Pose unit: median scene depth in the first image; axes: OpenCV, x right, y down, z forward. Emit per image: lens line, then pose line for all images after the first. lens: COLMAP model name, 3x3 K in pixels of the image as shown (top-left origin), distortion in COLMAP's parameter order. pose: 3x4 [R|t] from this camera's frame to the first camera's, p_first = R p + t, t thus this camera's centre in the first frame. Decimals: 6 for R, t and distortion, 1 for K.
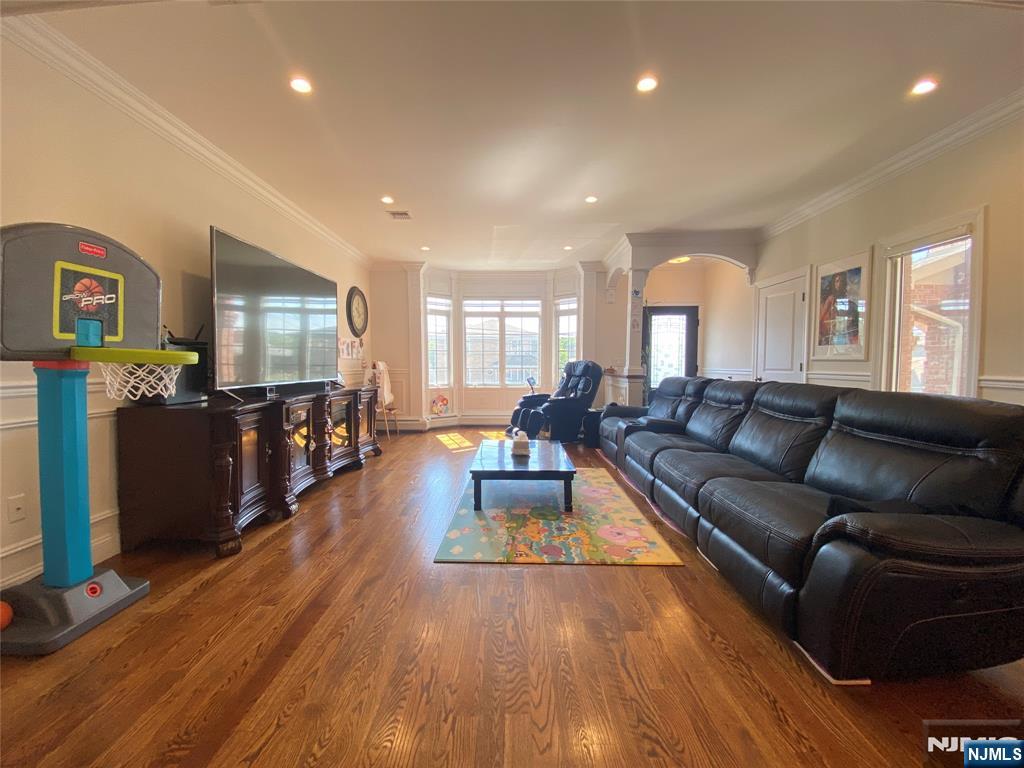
lens RADIAL K [[412.2, 0, 509.0], [0, 412.2, 386.7], [0, 0, 1]] dist [0.052981, -0.038959]
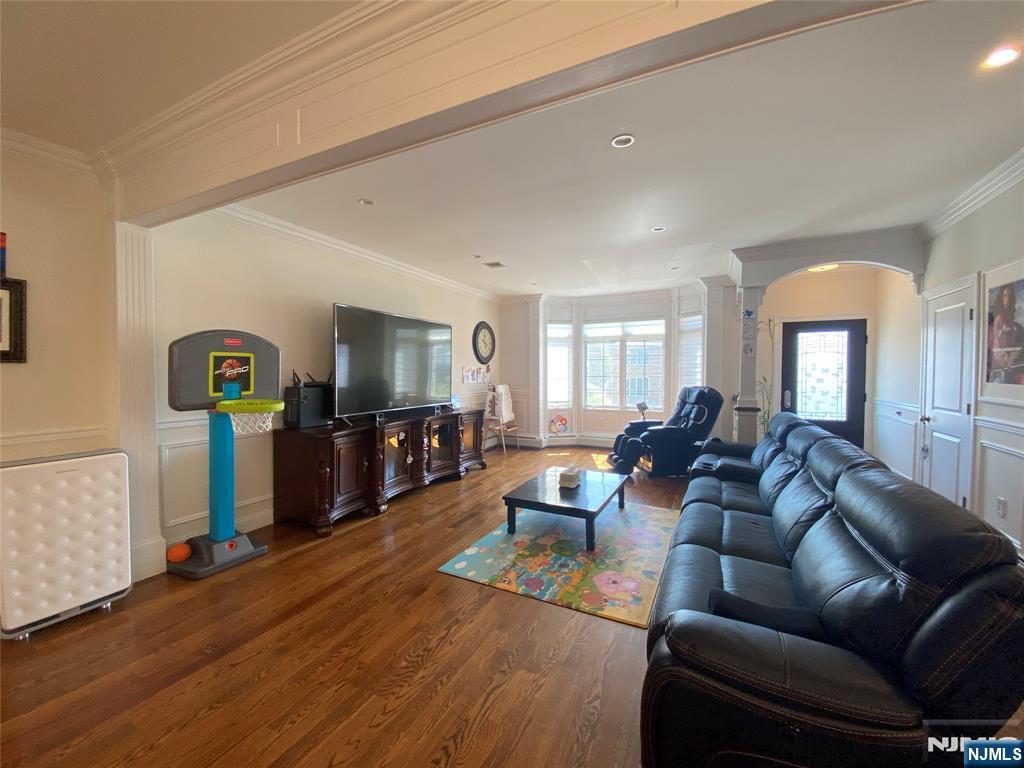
lens RADIAL K [[412.5, 0, 509.3], [0, 412.5, 385.3], [0, 0, 1]] dist [0.047946, -0.036547]
pose [[0.898705, 0.013224, -0.438354, 0.390000], [-0.022726, 0.999607, -0.016437, -0.078947], [0.437964, 0.024734, 0.898652, -0.014026]]
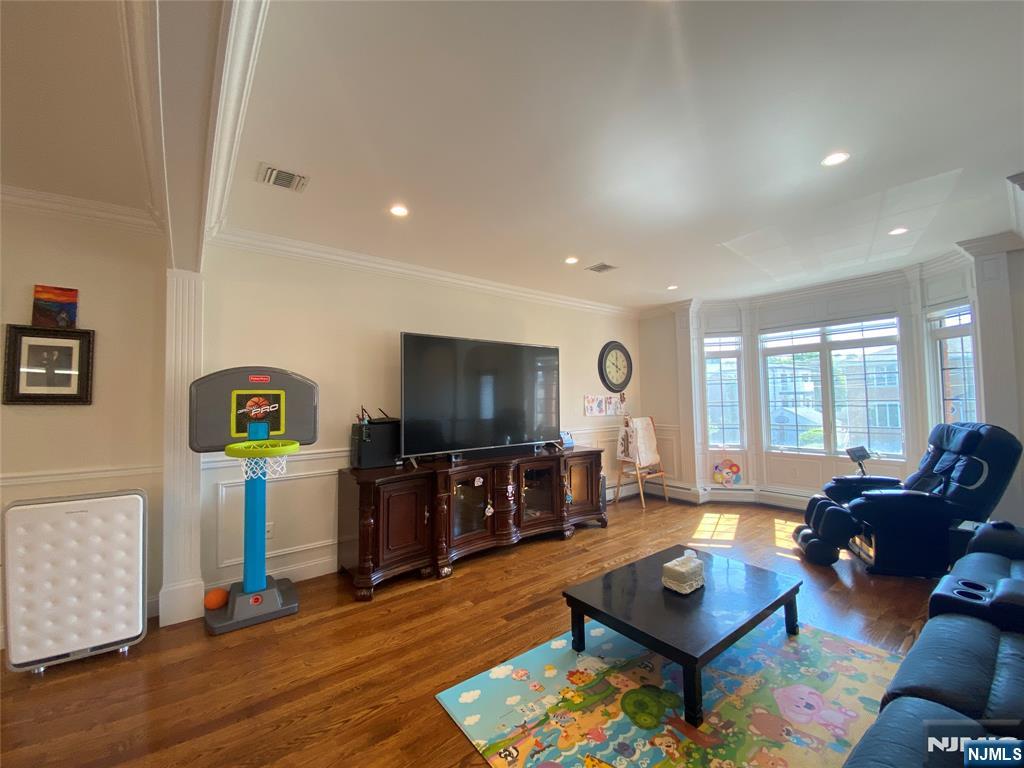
lens RADIAL K [[414.9, 0, 509.1], [0, 414.9, 385.1], [0, 0, 1]] dist [0.027176, -0.025225]
pose [[0.620432, -0.041944, -0.783138, 0.437106], [-0.025433, 0.996968, -0.073545, -0.110933], [0.783848, 0.065547, 0.617484, 0.399637]]
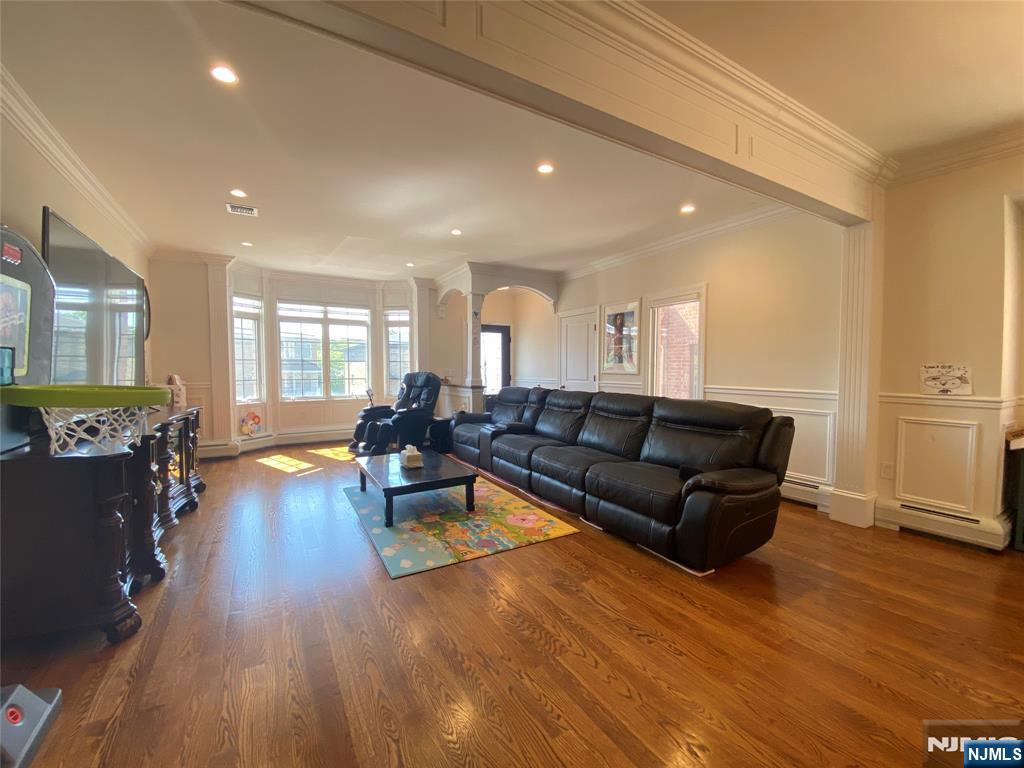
lens RADIAL K [[412.2, 0, 509.0], [0, 412.2, 386.7], [0, 0, 1]] dist [0.052981, -0.038959]
pose [[0.858684, -0.024706, 0.511910, -0.326906], [0.029000, 0.999579, -0.000402, -0.035494], [-0.511684, 0.015190, 0.859039, -0.034808]]
